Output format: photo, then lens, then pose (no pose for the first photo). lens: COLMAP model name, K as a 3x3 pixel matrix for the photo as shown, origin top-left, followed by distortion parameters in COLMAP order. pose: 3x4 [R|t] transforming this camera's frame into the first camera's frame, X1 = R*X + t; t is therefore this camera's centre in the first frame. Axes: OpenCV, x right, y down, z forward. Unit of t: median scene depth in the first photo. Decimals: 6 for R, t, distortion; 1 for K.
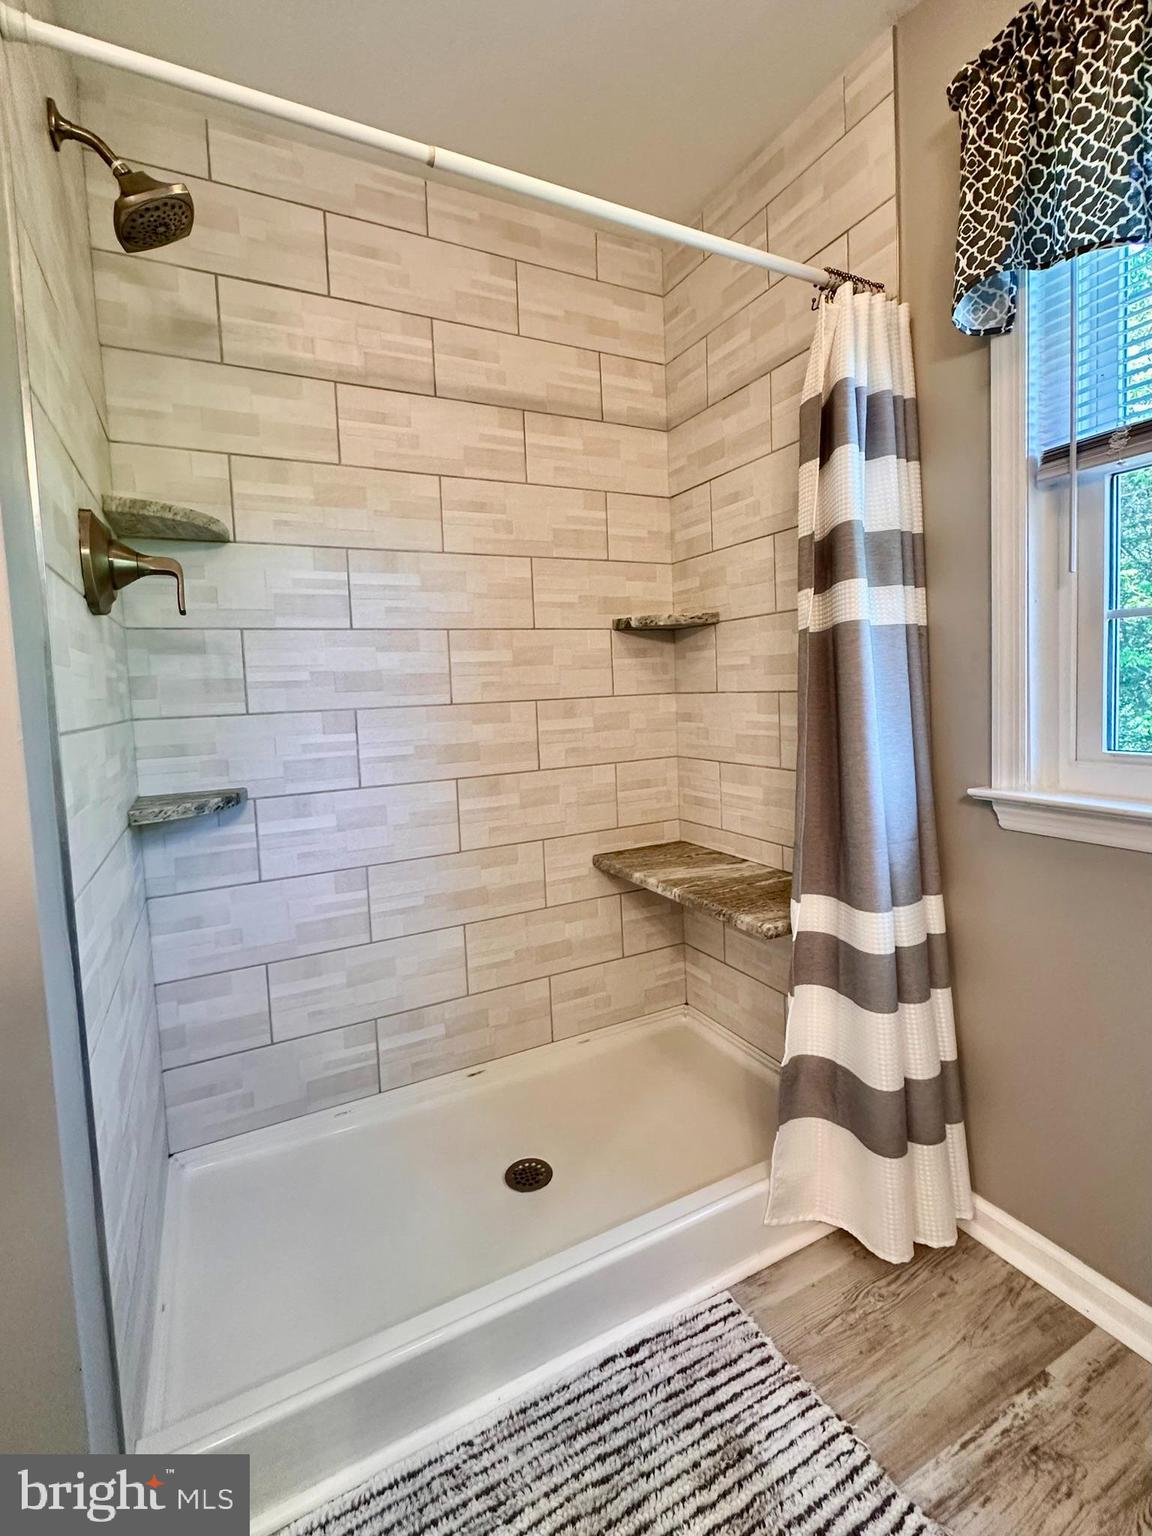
lens RADIAL K [[712.0, 0, 579.2], [0, 712.0, 708.3], [0, 0, 1]] dist [-0.003256, -0.000337]
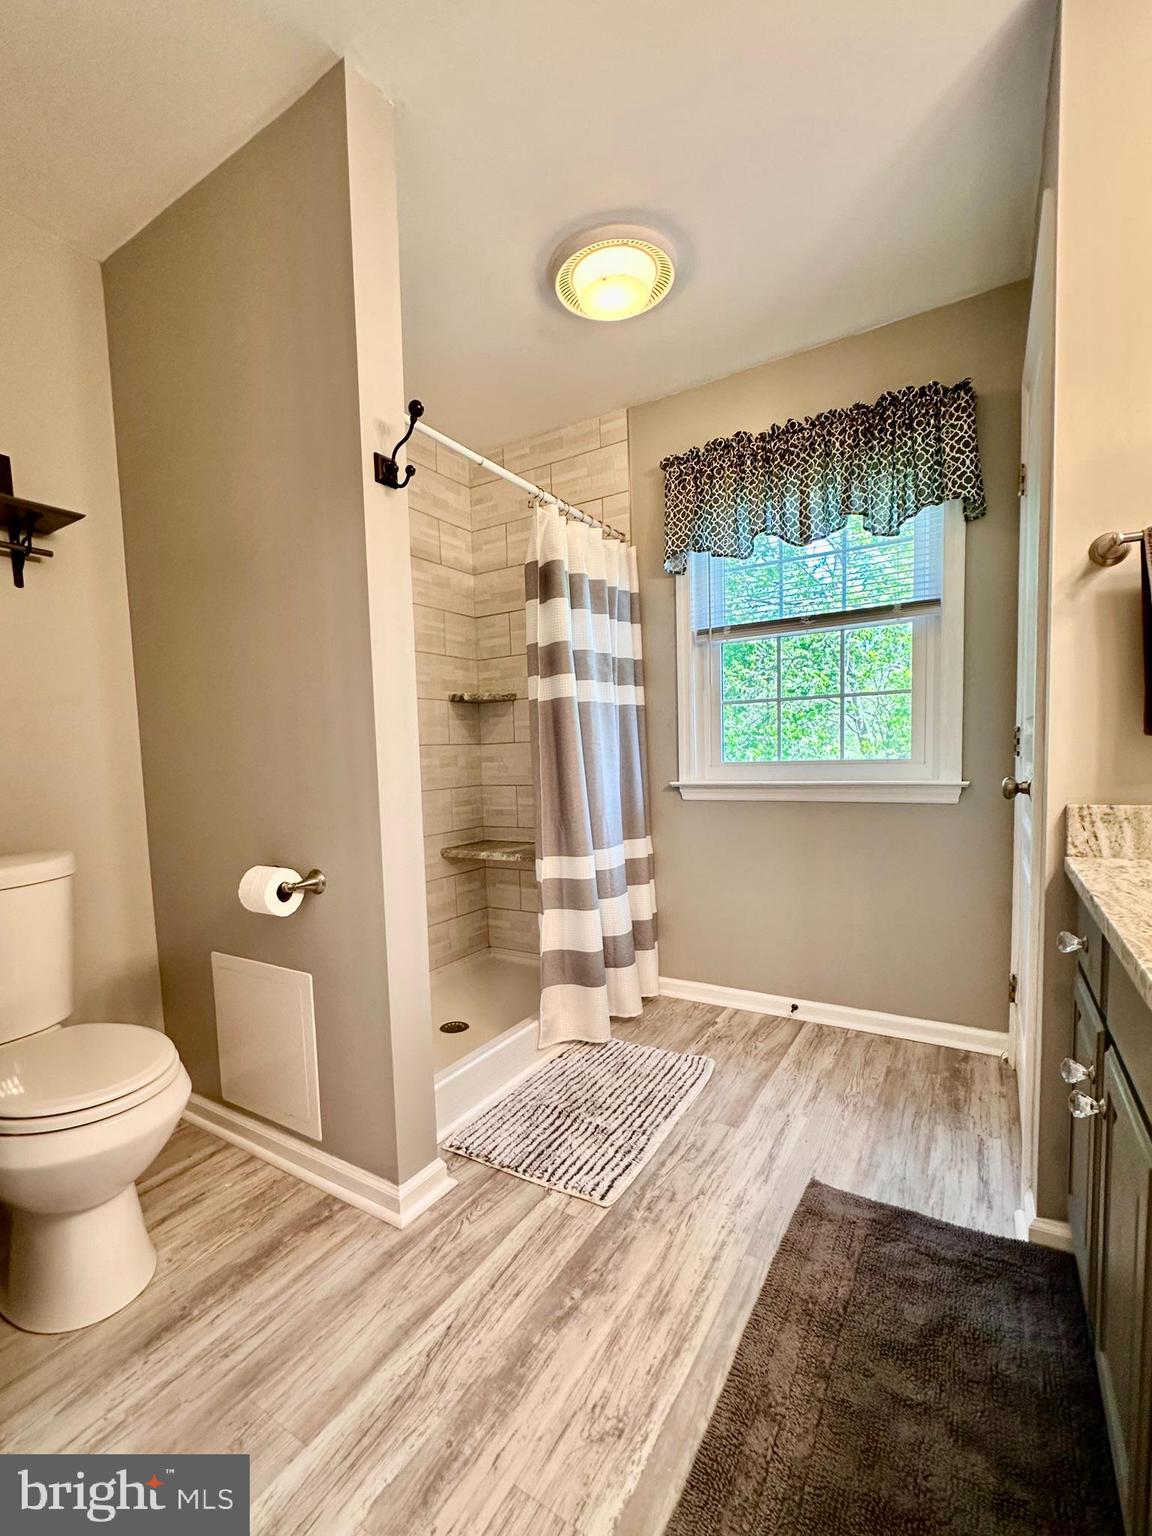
lens RADIAL K [[653.2, 0, 576.0], [0, 653.2, 768.0], [0, 0, 1]] dist [-0.001242, -0.000087]
pose [[0.855428, -0.006359, 0.517883, -0.655347], [0.020208, 0.999573, -0.021106, 0.099994], [-0.517528, 0.028520, 0.855191, -0.490535]]
